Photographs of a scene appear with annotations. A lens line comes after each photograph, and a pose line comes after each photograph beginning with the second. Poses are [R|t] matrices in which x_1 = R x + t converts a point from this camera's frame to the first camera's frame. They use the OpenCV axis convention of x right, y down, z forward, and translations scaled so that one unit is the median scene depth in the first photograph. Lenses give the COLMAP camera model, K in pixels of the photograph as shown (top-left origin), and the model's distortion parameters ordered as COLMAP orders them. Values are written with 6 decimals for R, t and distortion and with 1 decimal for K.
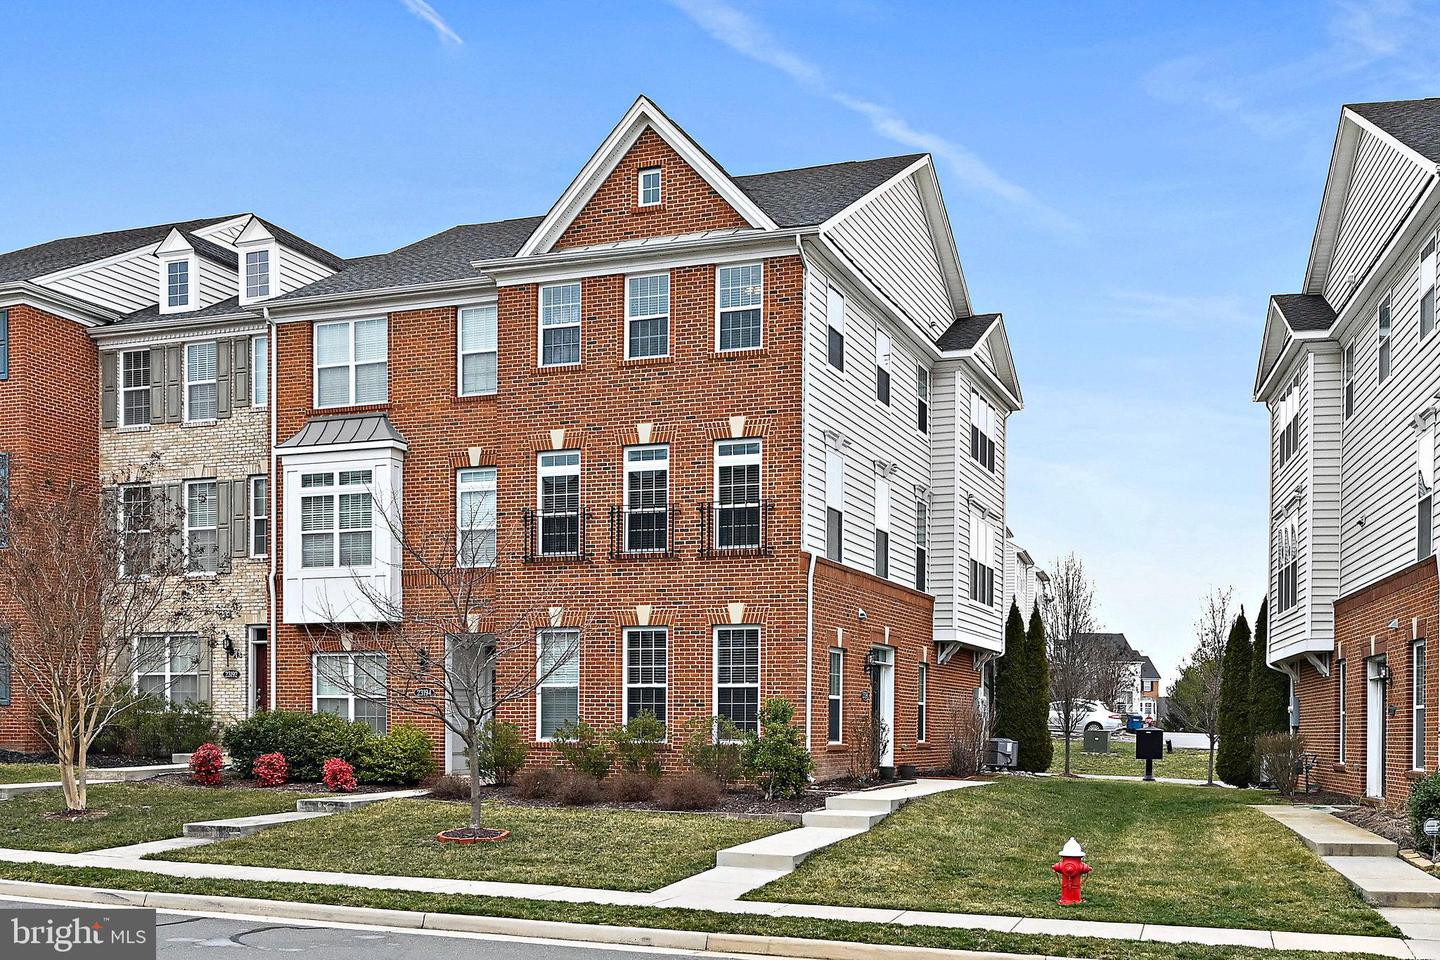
lens RADIAL K [[716.7, 0, 721.5], [0, 716.7, 517.1], [0, 0, 1]] dist [0.008954, -0.000074]
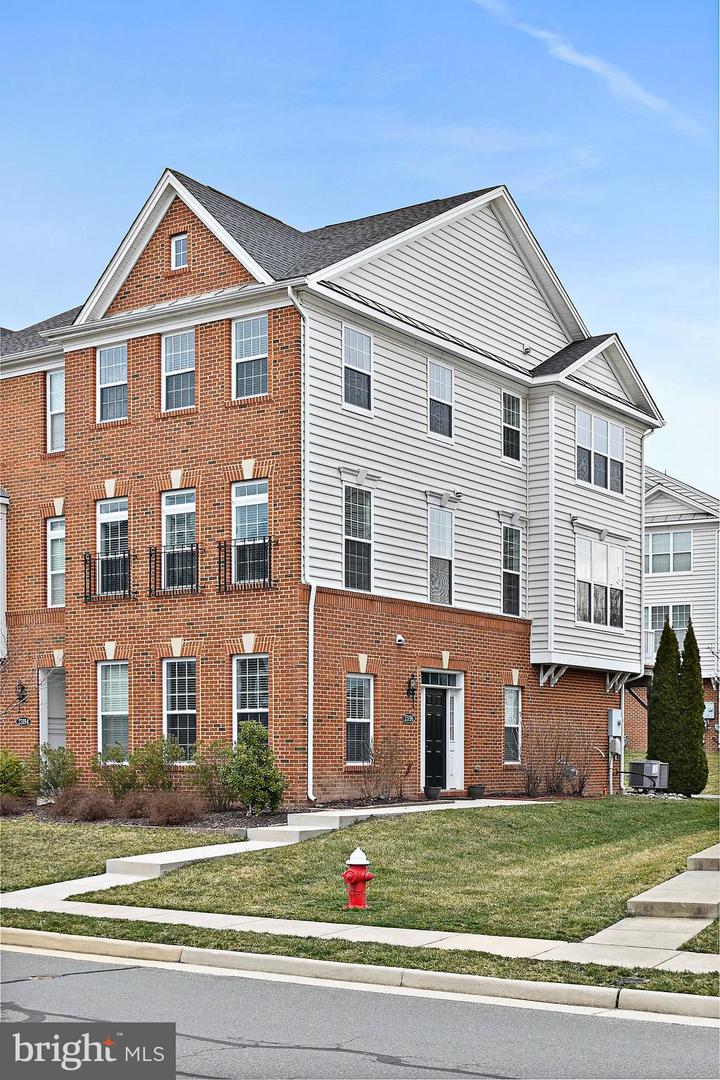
lens RADIAL K [[704.0, 0, 361.7], [0, 704.0, 544.0], [0, 0, 1]] dist [0.000928, 0.005348]
pose [[0.991968, -0.043853, -0.118646, 0.274654], [0.043313, 0.999036, -0.007129, 0.000644], [0.118845, 0.001933, 0.992911, -0.021364]]
